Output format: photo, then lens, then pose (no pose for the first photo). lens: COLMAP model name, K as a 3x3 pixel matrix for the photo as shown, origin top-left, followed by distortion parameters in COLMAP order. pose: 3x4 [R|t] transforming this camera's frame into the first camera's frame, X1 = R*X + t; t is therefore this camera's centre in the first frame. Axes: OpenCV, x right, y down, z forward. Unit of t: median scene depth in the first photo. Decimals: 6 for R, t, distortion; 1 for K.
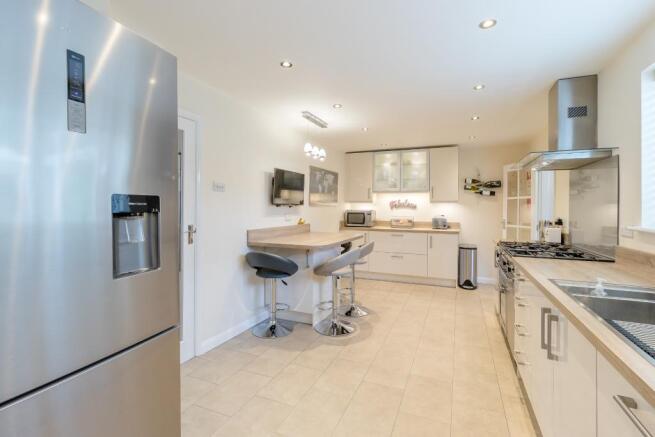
lens RADIAL K [[307.1, 0, 334.5], [0, 307.1, 214.4], [0, 0, 1]] dist [0.018038, 0.000036]
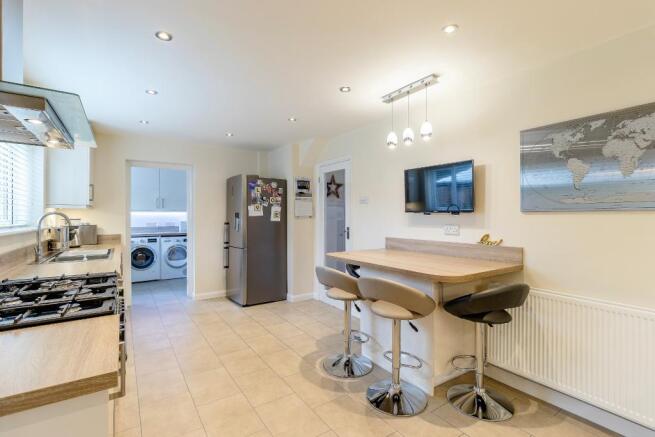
lens RADIAL K [[307.1, 0, 332.2], [0, 307.1, 217.0], [0, 0, 1]] dist [0.018038, 0.000036]
pose [[-0.549206, -0.004337, -0.835676, 0.444179], [-0.022456, 0.999702, 0.009570, -0.014912], [0.835385, 0.024022, -0.549140, 0.893461]]
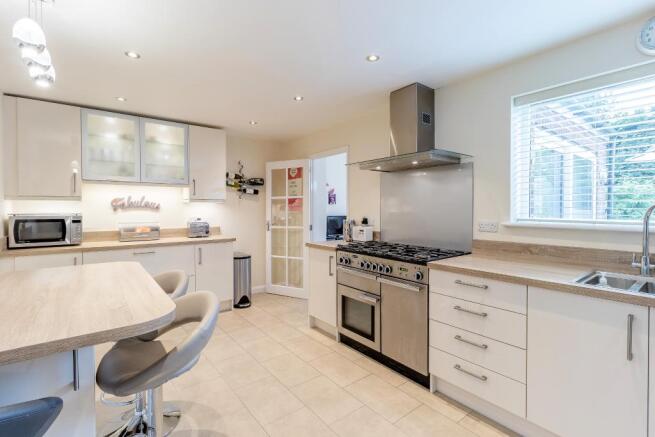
lens RADIAL K [[307.1, 0, 328.9], [0, 307.1, 214.2], [0, 0, 1]] dist [0.018038, 0.000036]
pose [[0.487816, -0.024919, 0.872591, -0.157013], [0.026104, 0.999562, 0.013951, -0.010179], [-0.872556, 0.015973, 0.488252, 0.374134]]
